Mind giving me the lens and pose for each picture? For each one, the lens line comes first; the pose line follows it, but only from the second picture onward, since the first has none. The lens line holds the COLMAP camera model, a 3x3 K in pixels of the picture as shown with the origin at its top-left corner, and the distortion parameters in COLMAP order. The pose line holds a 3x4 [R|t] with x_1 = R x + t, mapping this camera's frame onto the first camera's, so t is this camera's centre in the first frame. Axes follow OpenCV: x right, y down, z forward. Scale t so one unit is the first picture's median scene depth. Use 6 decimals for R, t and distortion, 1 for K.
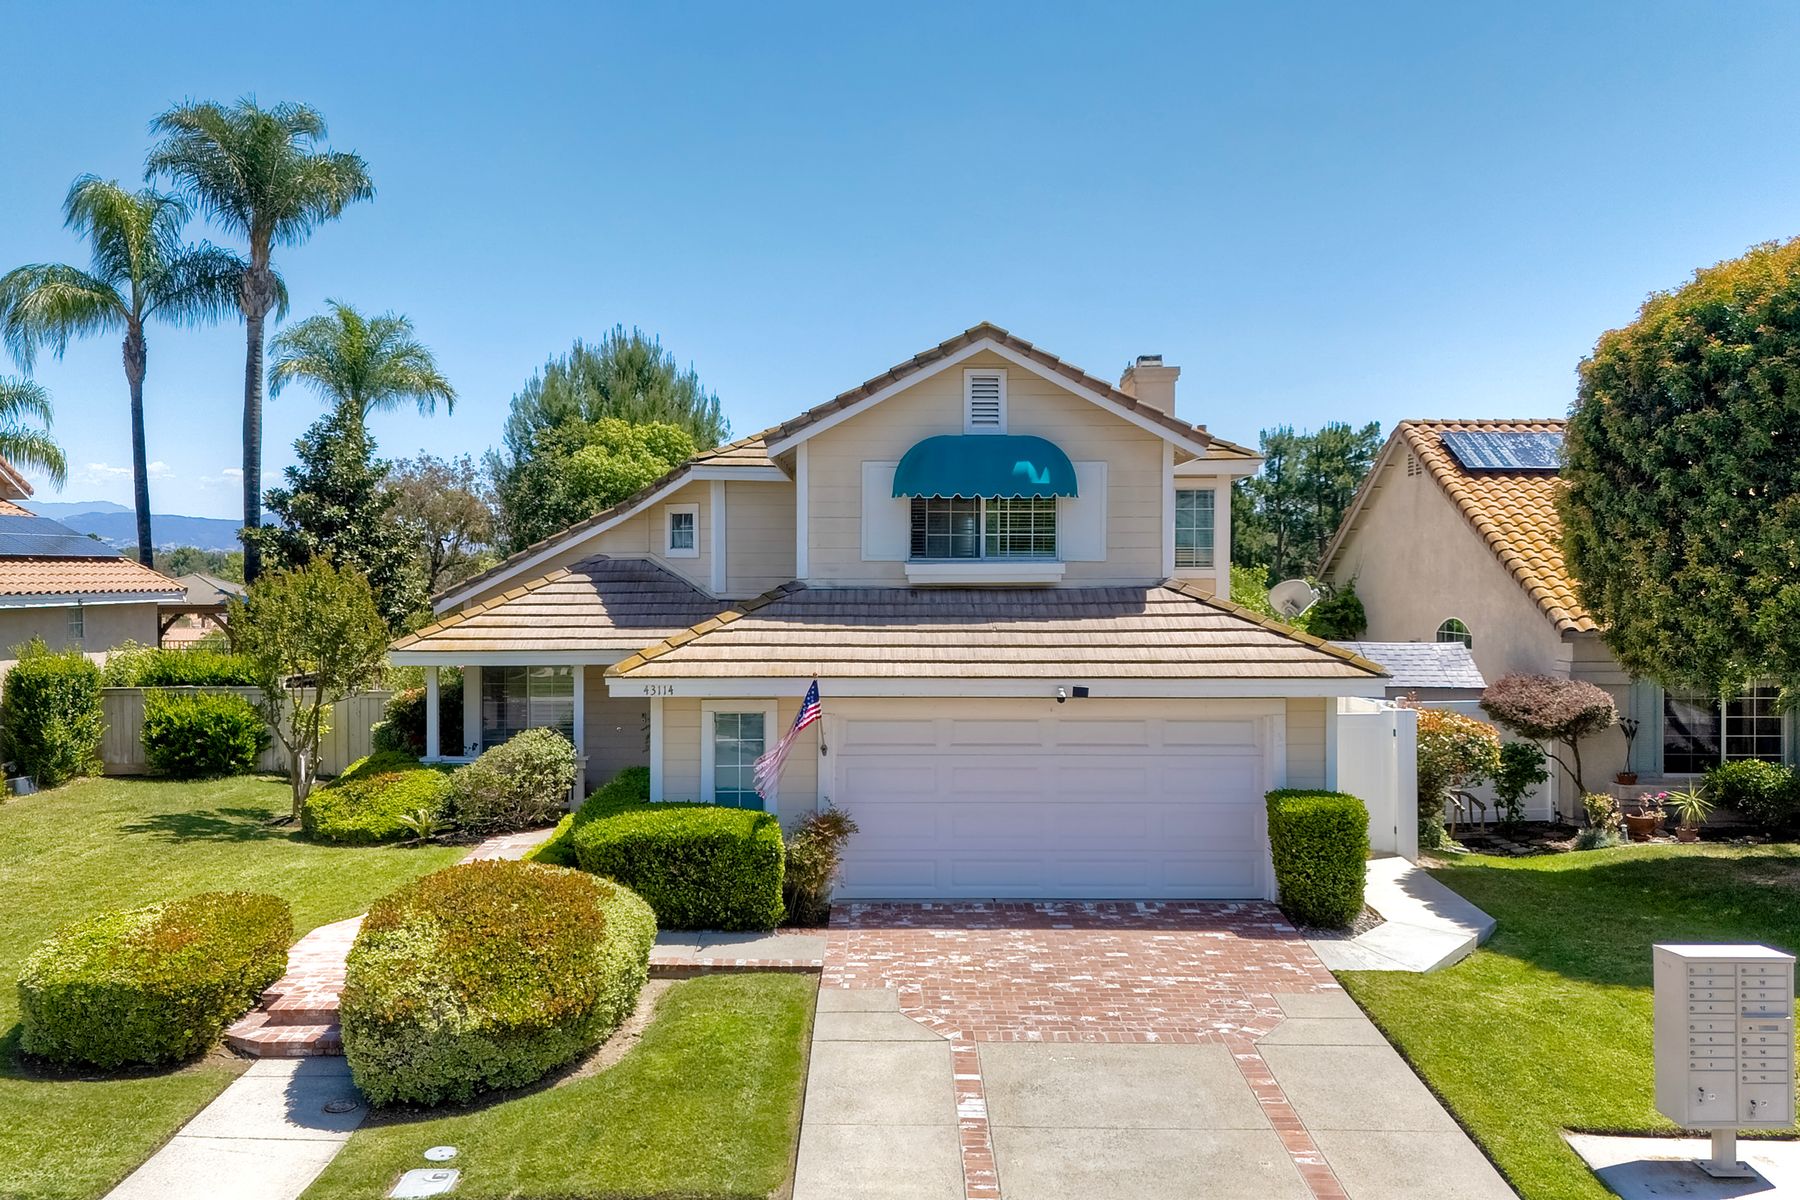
lens RADIAL K [[1595.5, 0, 899.0], [0, 1595.5, 569.5], [0, 0, 1]] dist [0.081544, -0.095907]
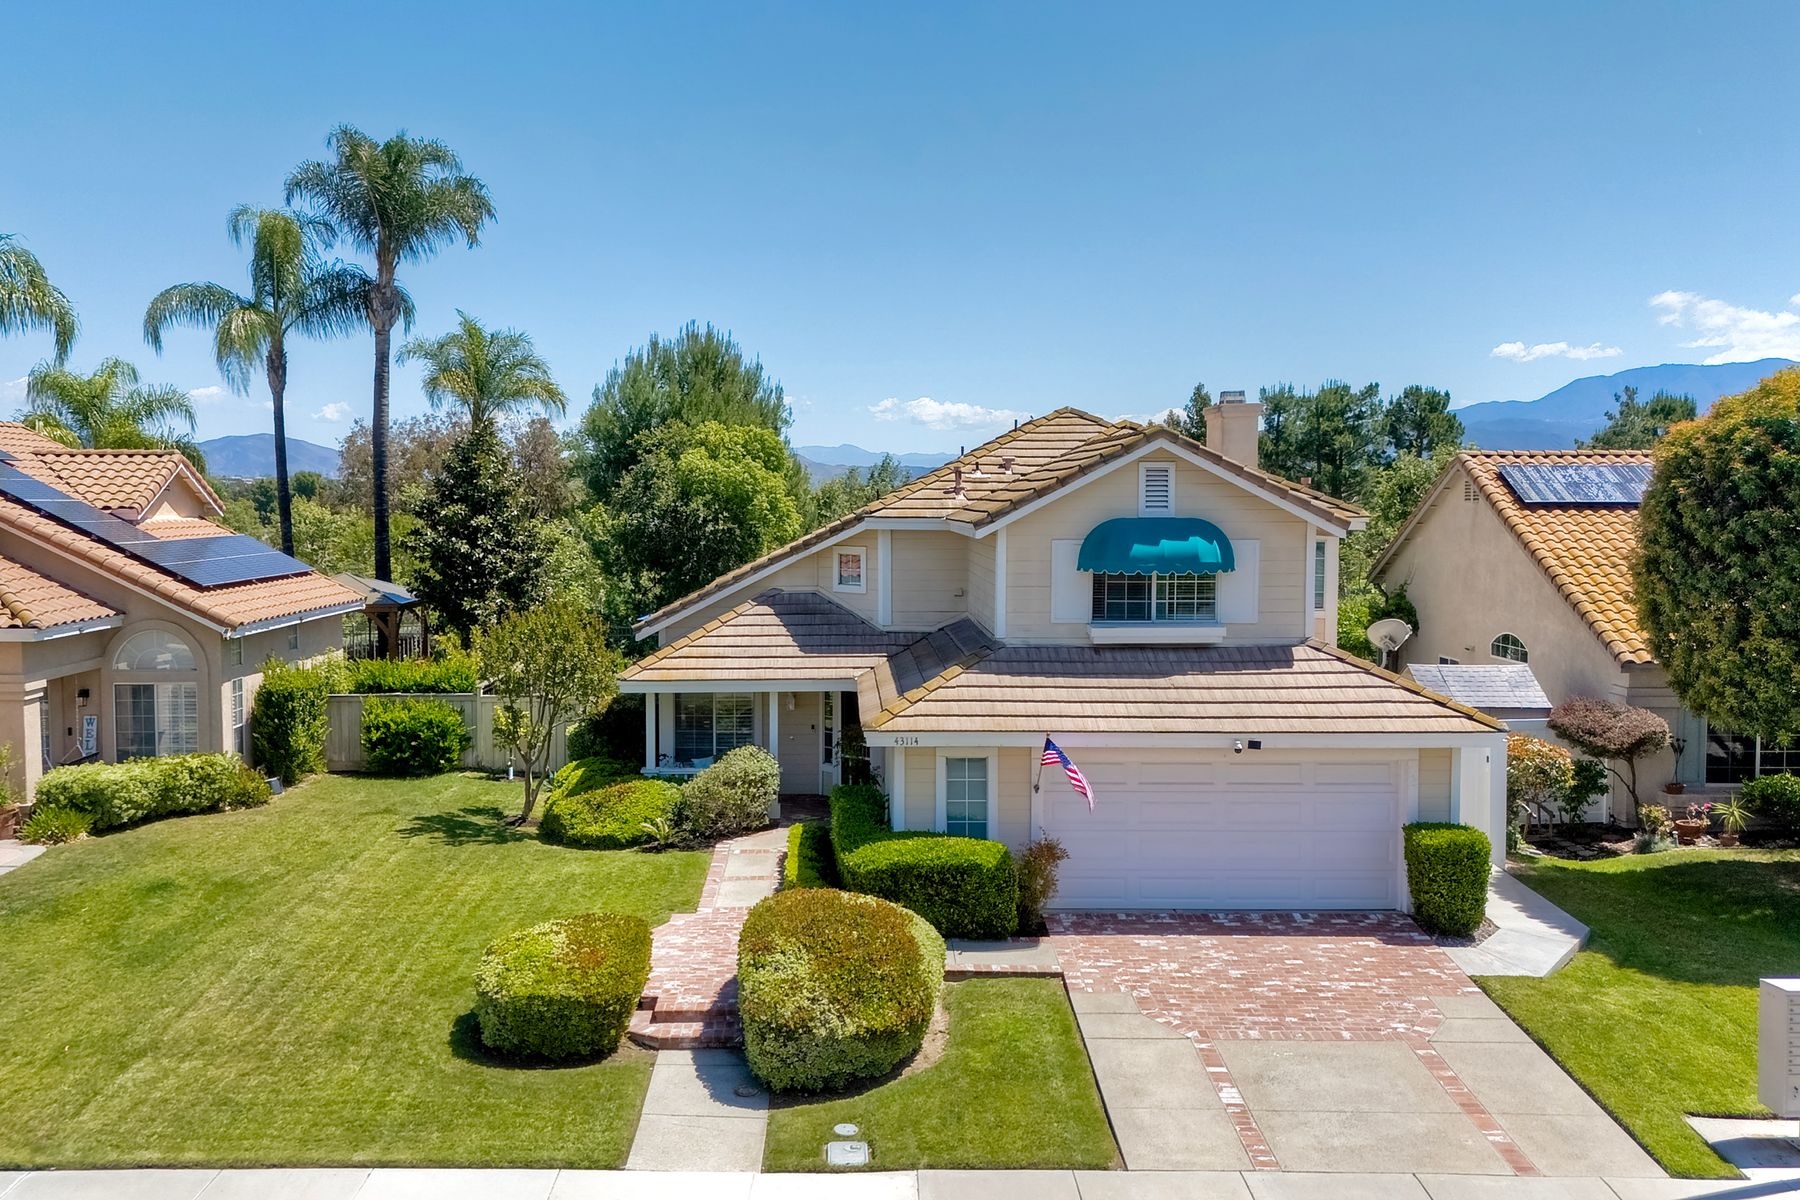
lens RADIAL K [[1600.7, 0, 868.1], [0, 1600.7, 576.1], [0, 0, 1]] dist [0.057829, -0.009062]
pose [[0.999982, 0.000262, 0.005919, -0.182514], [-0.000575, 0.998598, 0.052923, -0.112677], [-0.005897, -0.052926, 0.998581, -0.209315]]
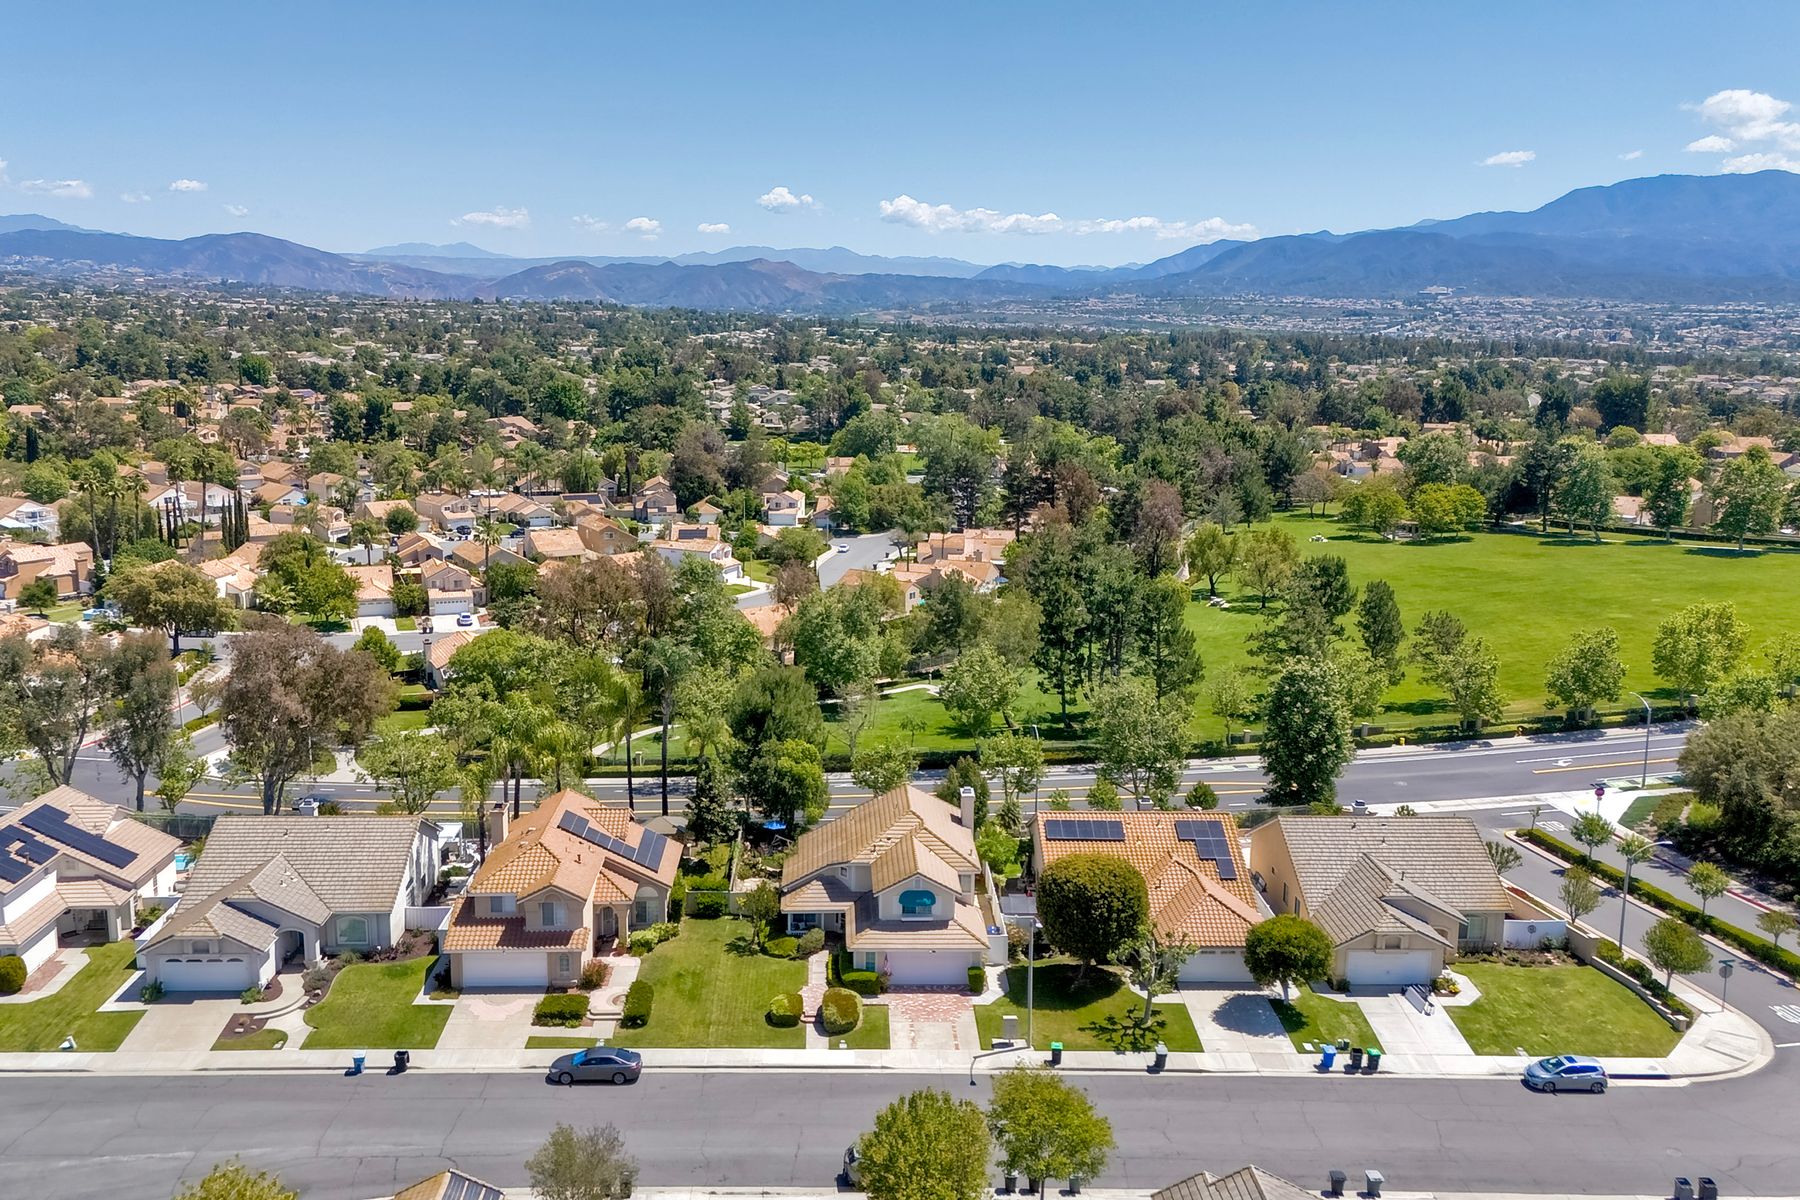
lens RADIAL K [[1609.6, 0, 899.4], [0, 1609.6, 578.3], [0, 0, 1]] dist [0.095888, -0.075548]
pose [[0.999372, 0.011451, 0.033540, -0.198866], [-0.017394, 0.983022, 0.182662, -2.123337], [-0.030879, -0.183131, 0.982603, -4.081143]]
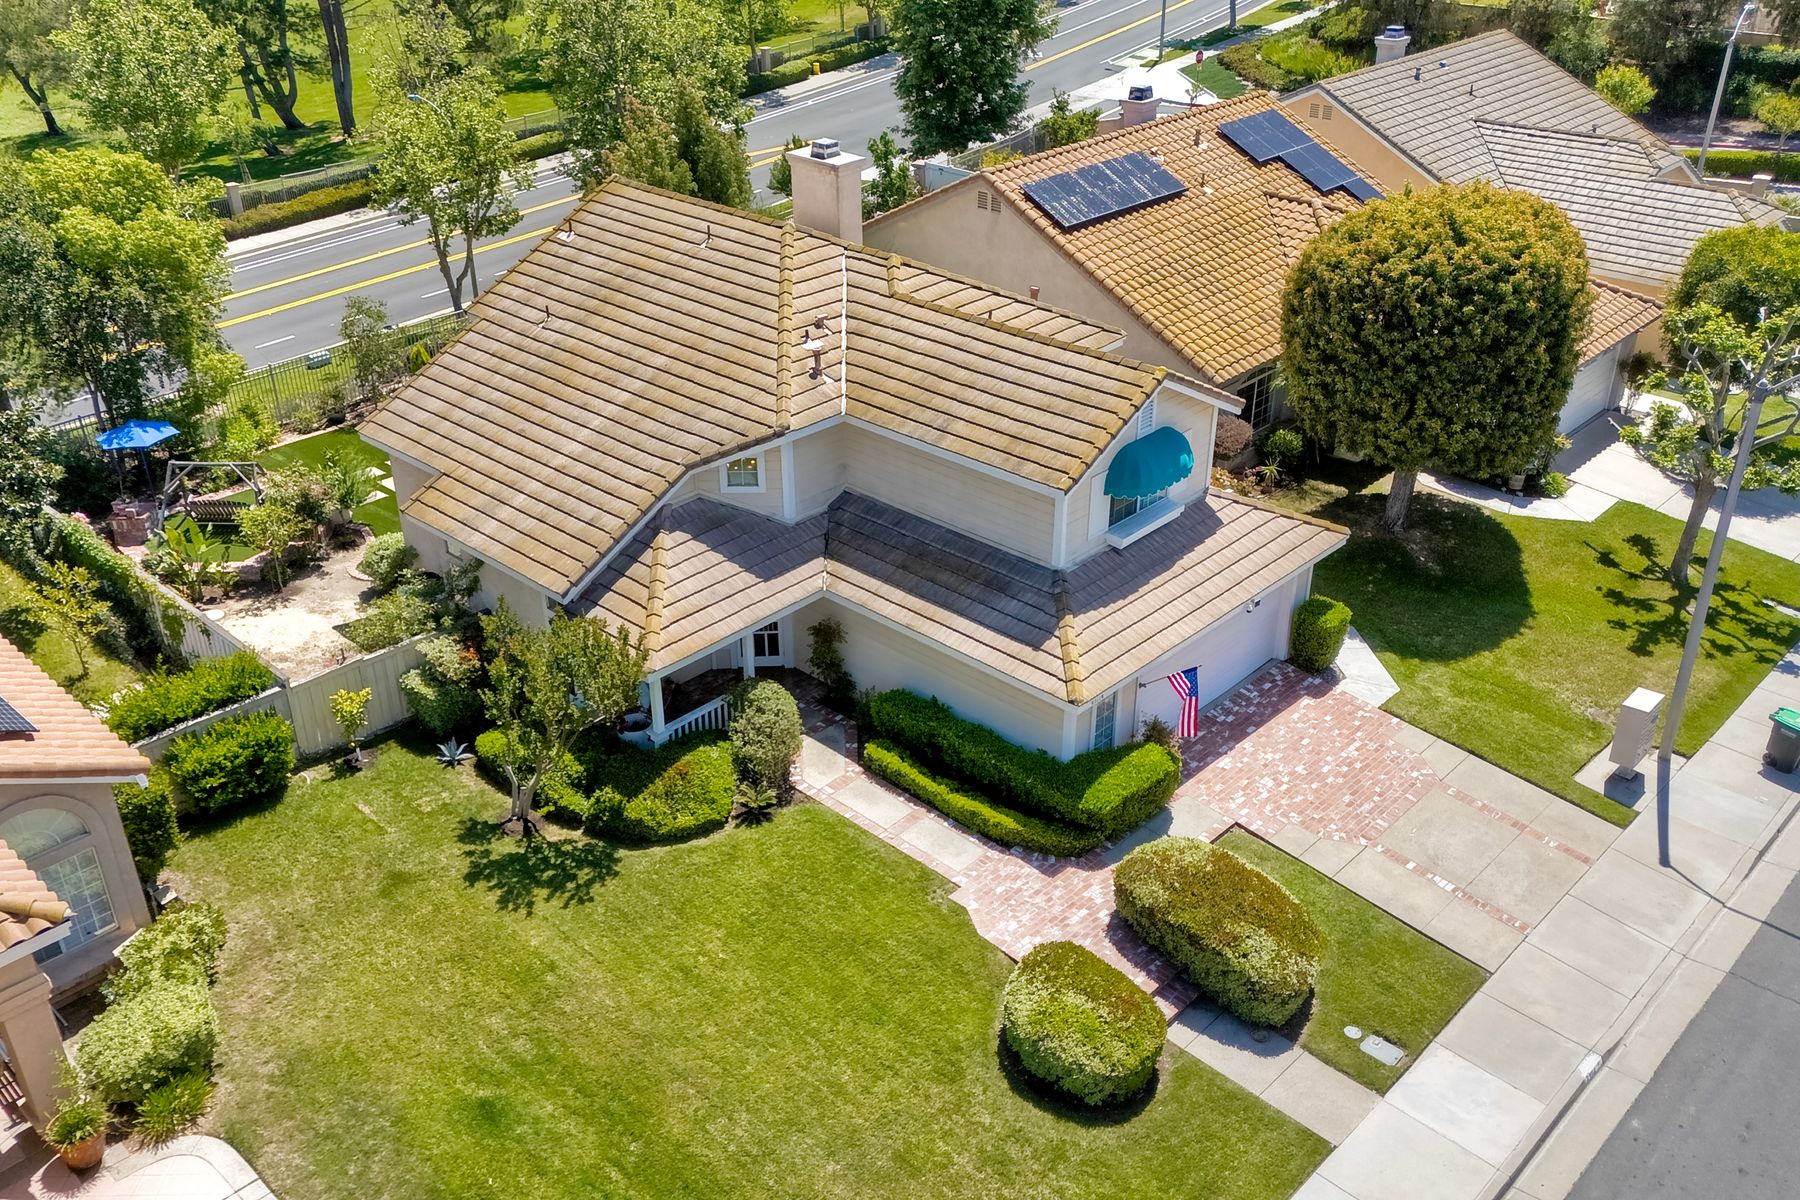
lens RADIAL K [[1595.5, 0, 899.0], [0, 1595.5, 569.5], [0, 0, 1]] dist [0.081544, -0.095907]
pose [[0.693452, -0.336593, 0.637048, -1.160579], [0.002367, 0.885230, 0.465147, -0.709509], [-0.720499, -0.321049, 0.614661, 0.246577]]
